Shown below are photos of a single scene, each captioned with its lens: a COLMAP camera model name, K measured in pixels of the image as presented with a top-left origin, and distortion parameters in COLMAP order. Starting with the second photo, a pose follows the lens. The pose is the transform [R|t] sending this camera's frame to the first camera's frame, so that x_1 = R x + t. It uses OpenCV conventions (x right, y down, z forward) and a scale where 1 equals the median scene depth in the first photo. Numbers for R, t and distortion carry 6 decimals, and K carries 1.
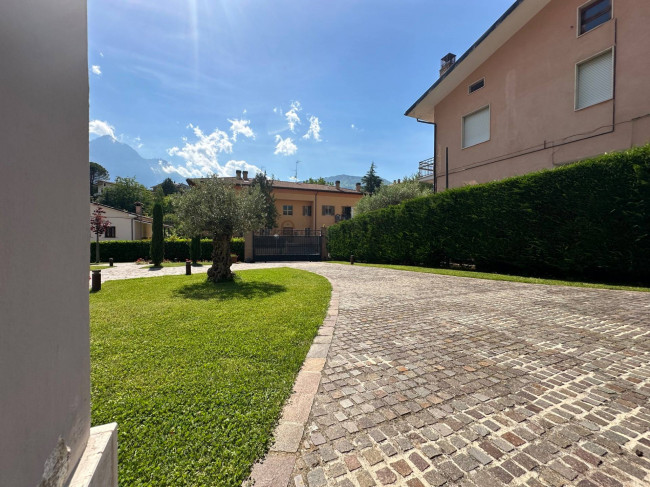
lens RADIAL K [[257.4, 0, 318.6], [0, 257.4, 243.7], [0, 0, 1]] dist [-0.002245, 0.001132]
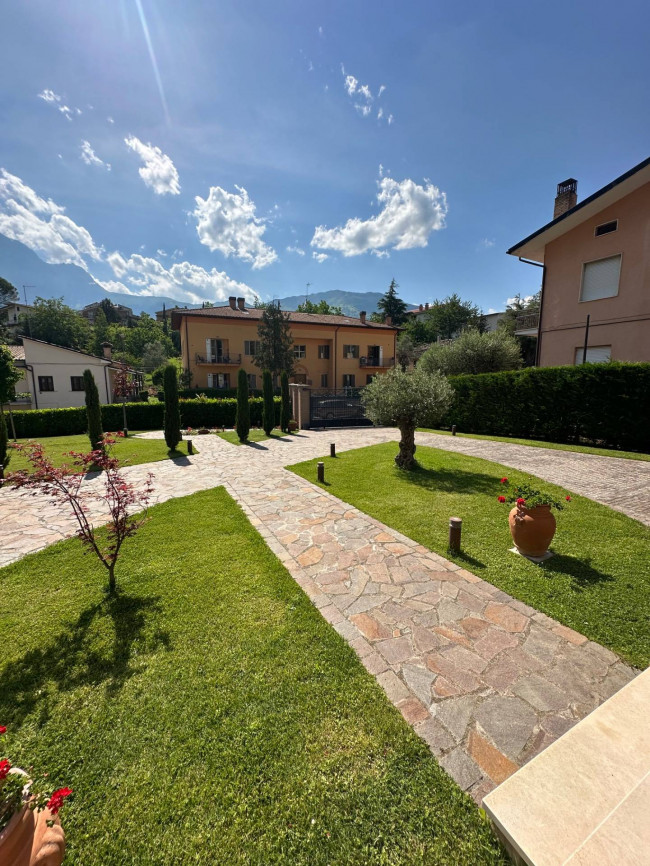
lens RADIAL K [[343.0, 0, 321.0], [0, 343.0, 431.9], [0, 0, 1]] dist [-0.002245, 0.001132]
pose [[0.998491, -0.013108, 0.053333, -0.112593], [0.005959, 0.991223, 0.132069, -0.026296], [-0.054596, -0.131552, 0.989805, -0.047579]]
